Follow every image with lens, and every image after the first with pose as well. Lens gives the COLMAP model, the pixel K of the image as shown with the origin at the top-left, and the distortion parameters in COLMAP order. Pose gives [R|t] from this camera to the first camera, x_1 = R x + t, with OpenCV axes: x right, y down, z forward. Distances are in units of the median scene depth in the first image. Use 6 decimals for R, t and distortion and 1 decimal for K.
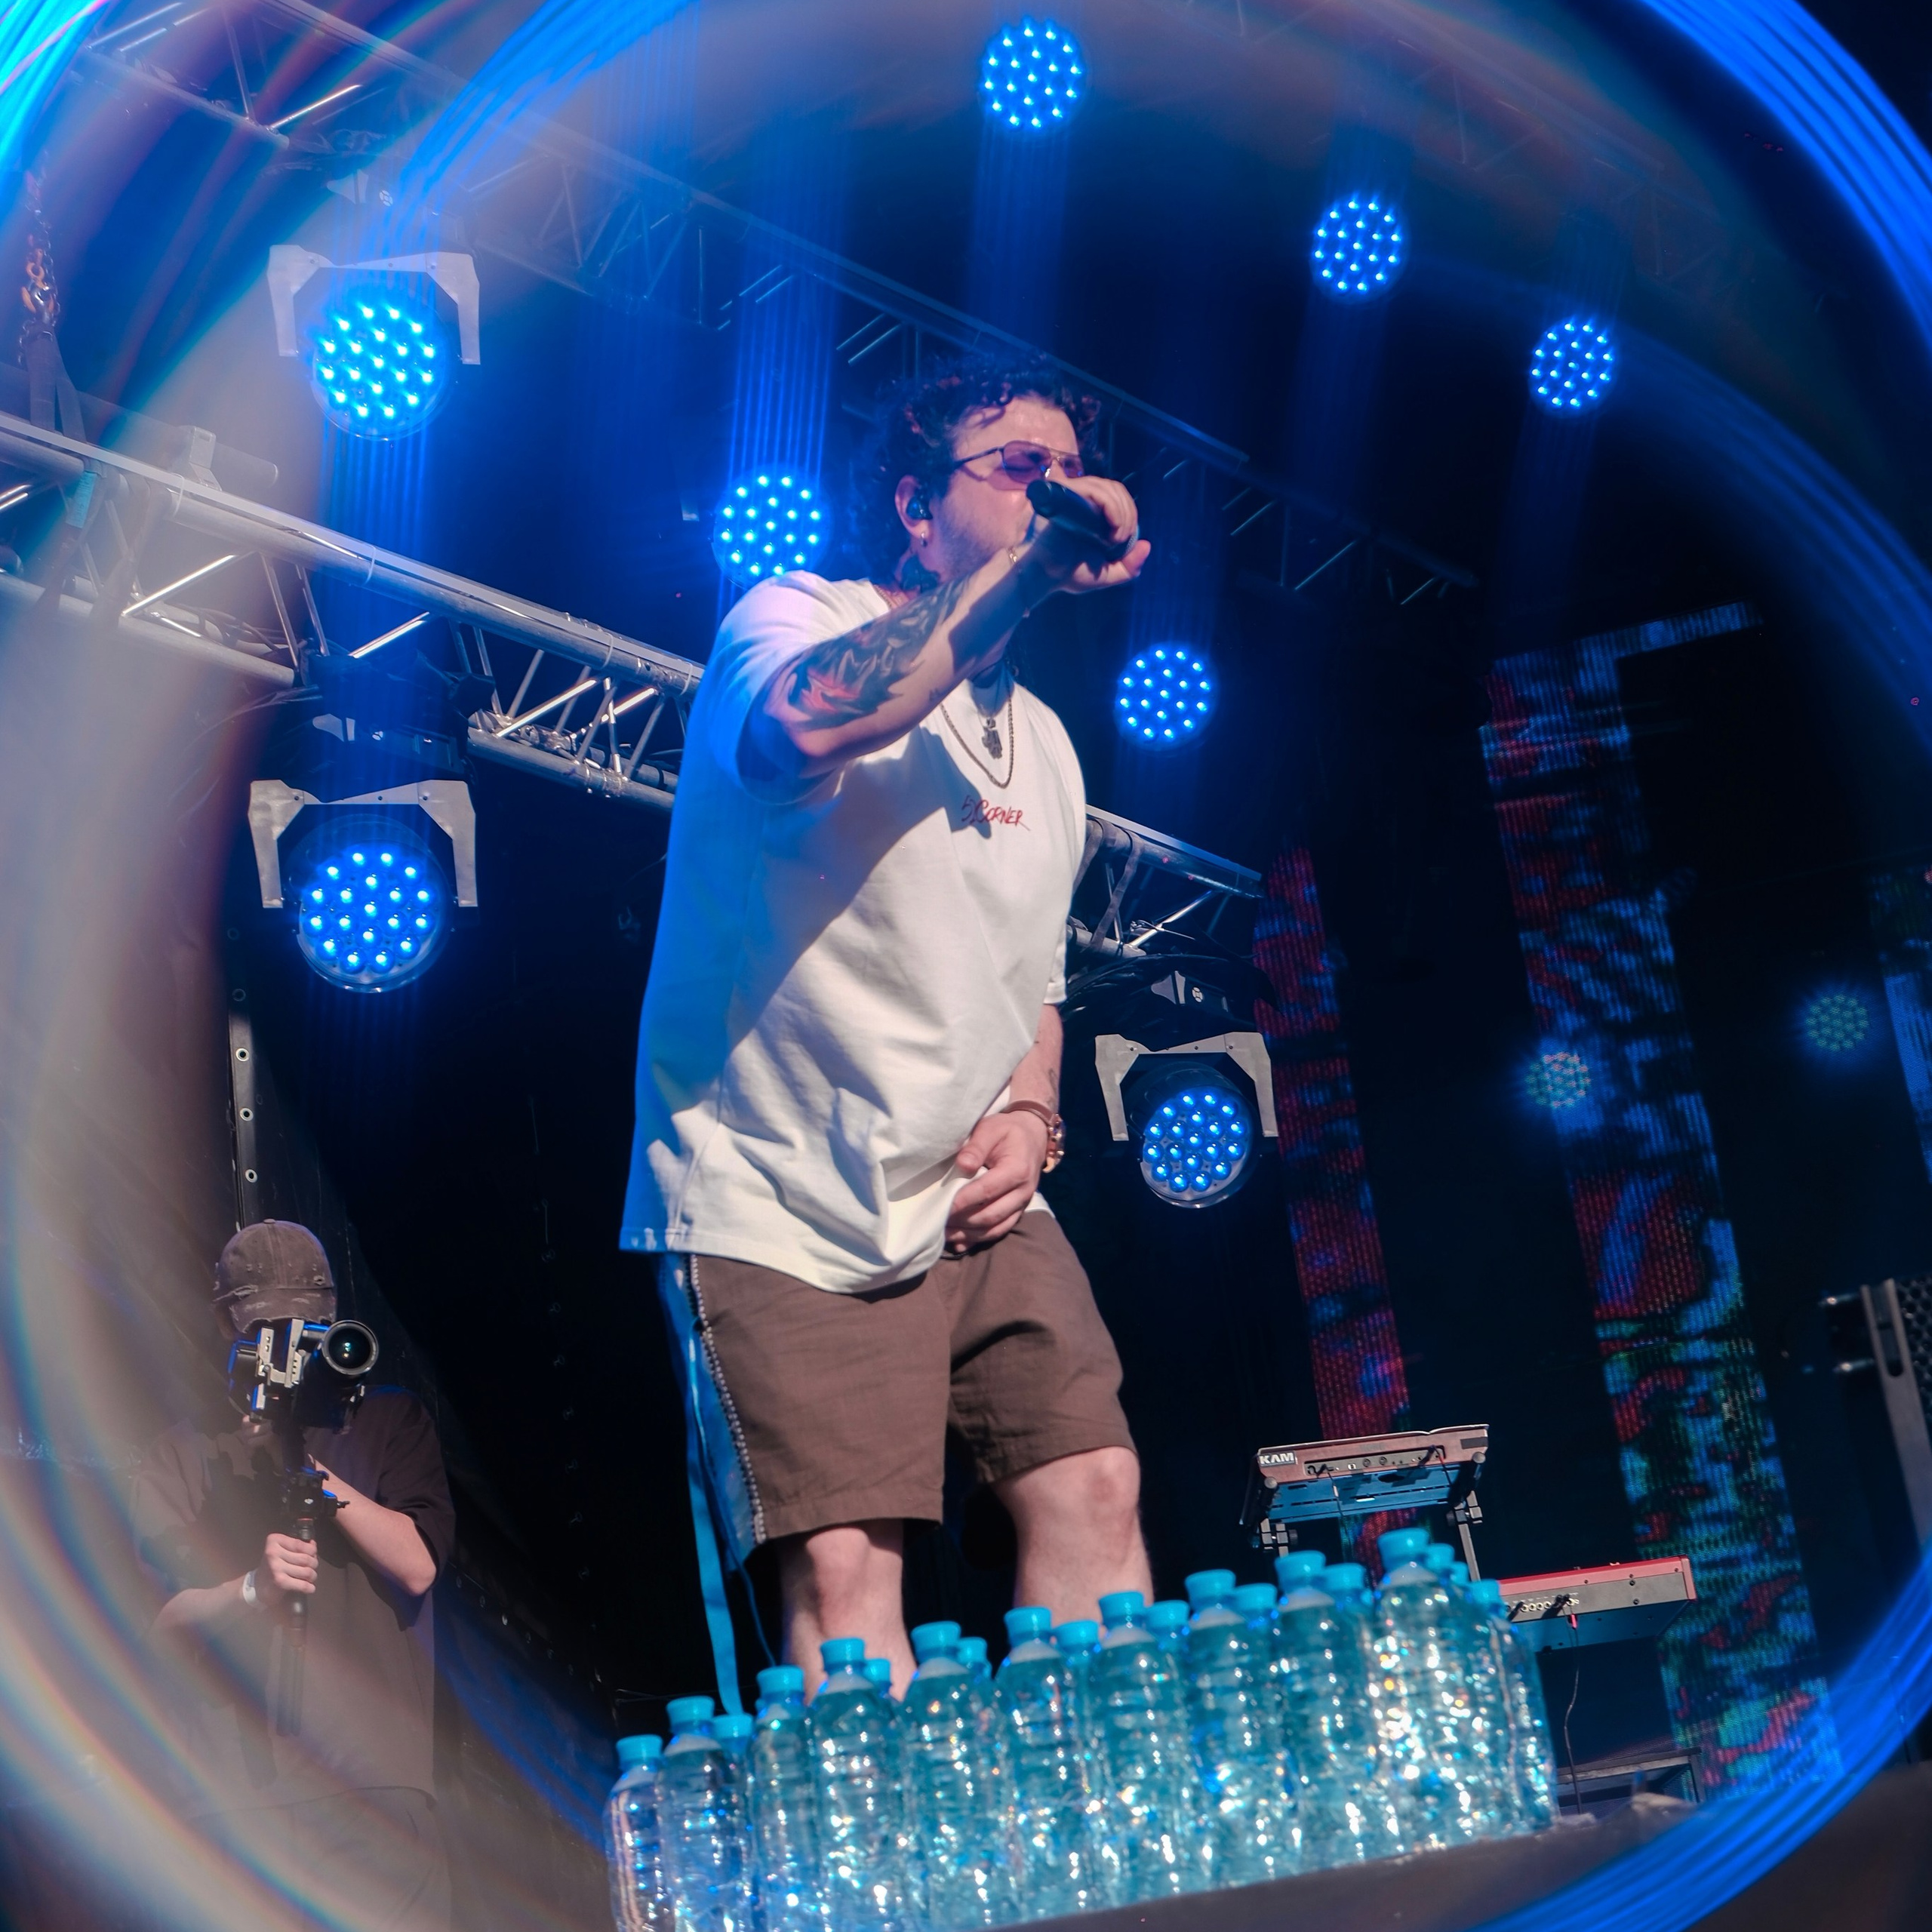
lens RADIAL K [[4325.5, 0, 967.1], [0, 4325.5, 922.9], [0, 0, 1]] dist [-0.058108, 0.000000]
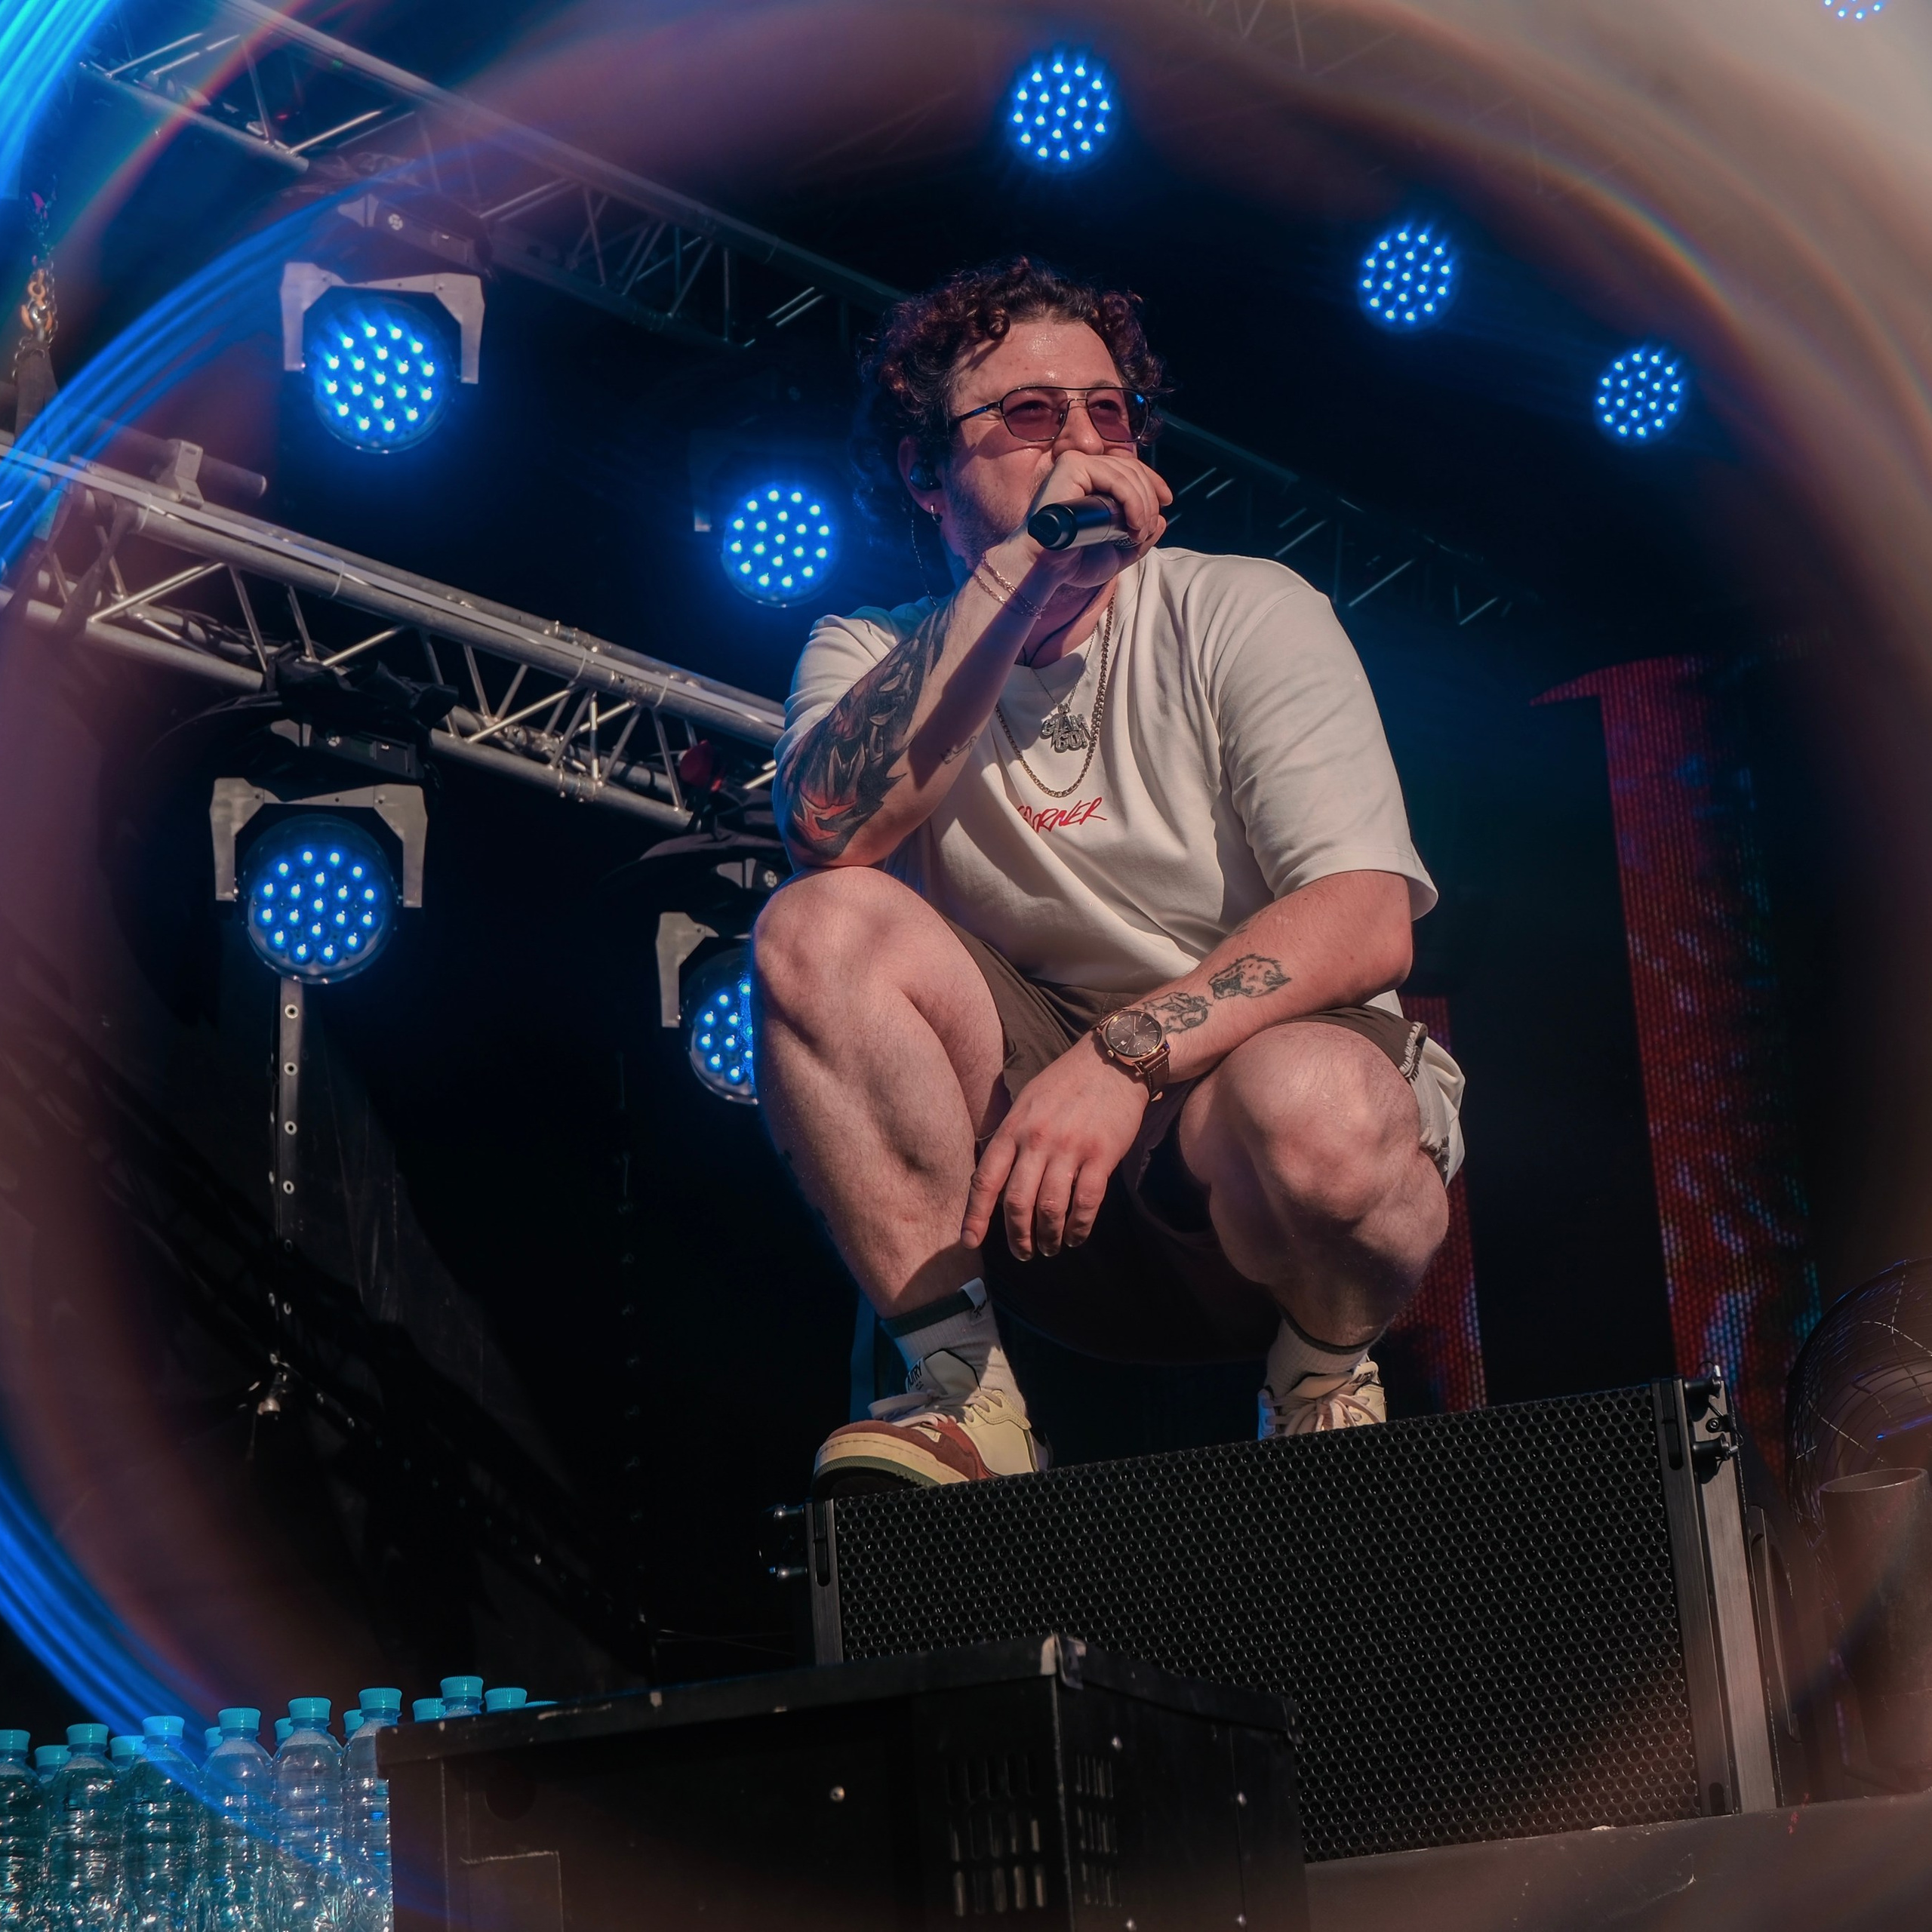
lens RADIAL K [[4390.6, 0, 988.3], [0, 4390.6, 905.2], [0, 0, 1]] dist [-0.063115, 0.000000]
pose [[0.993995, 0.051965, -0.096302, 0.120312], [-0.049817, 0.998456, 0.024584, -0.035277], [0.097430, -0.019639, 0.995049, -0.050623]]
